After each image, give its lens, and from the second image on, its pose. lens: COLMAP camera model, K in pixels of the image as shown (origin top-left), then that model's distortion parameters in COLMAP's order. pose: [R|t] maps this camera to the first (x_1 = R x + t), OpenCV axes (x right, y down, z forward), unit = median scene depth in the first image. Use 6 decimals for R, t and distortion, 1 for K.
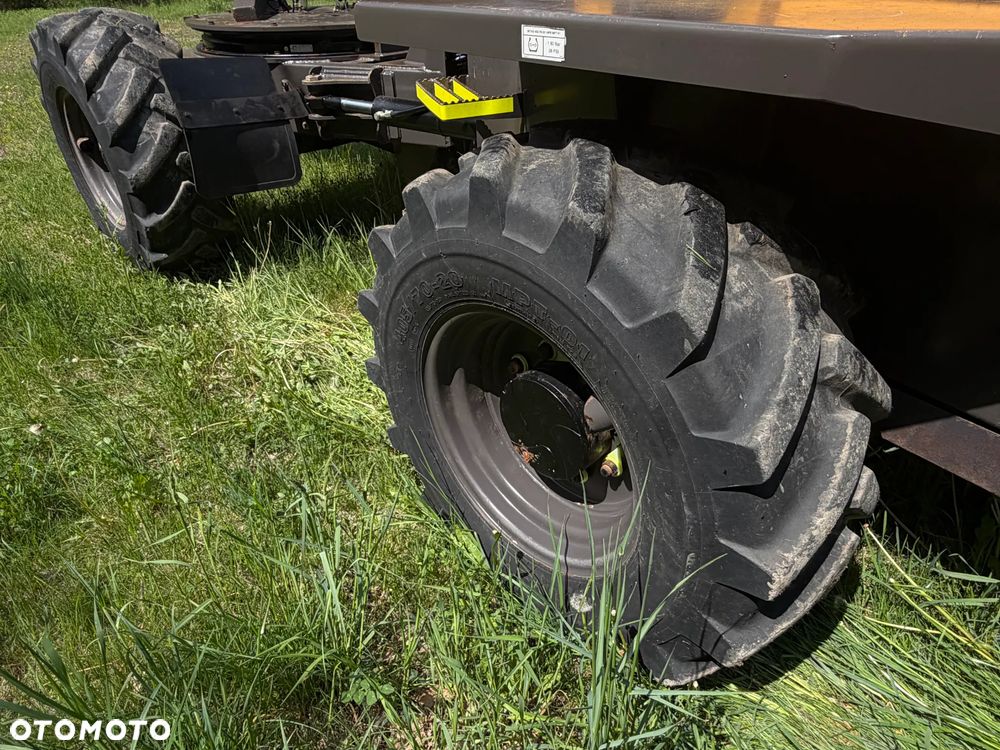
lens RADIAL K [[625.6, 0, 488.8], [0, 625.6, 379.7], [0, 0, 1]] dist [0.002452, -0.002538]
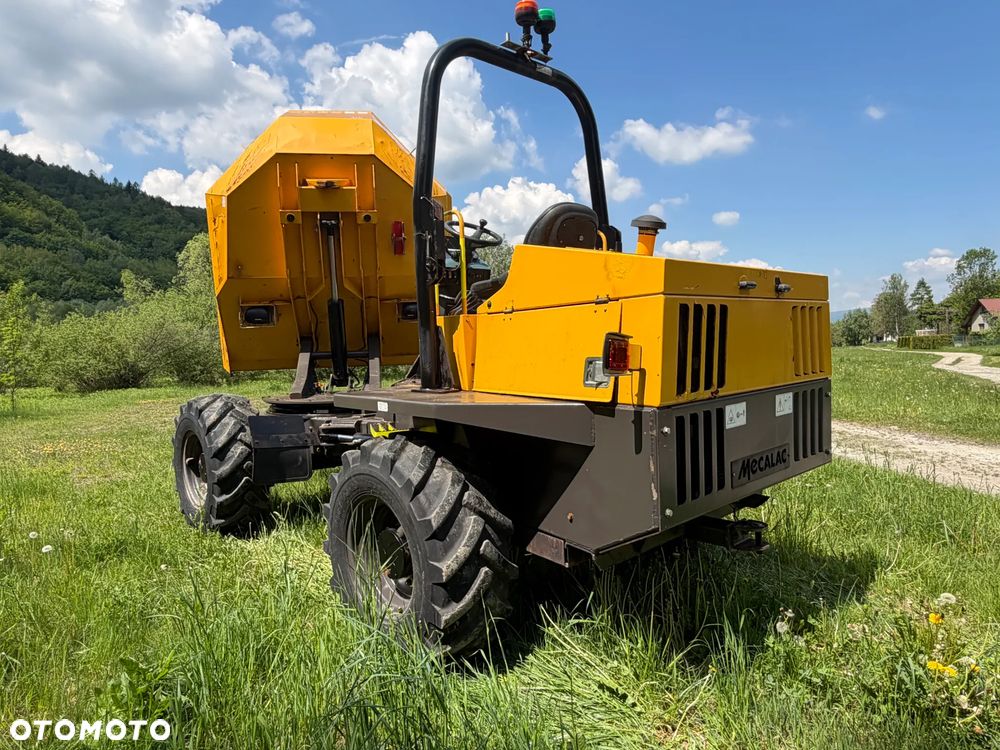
lens RADIAL K [[625.6, 0, 489.6], [0, 625.6, 376.5], [0, 0, 1]] dist [0.002452, -0.002538]
pose [[0.999619, -0.003016, -0.027429, 0.268506], [-0.011809, 0.851630, -0.524010, 0.378936], [0.024940, 0.524135, 0.851270, -0.676820]]
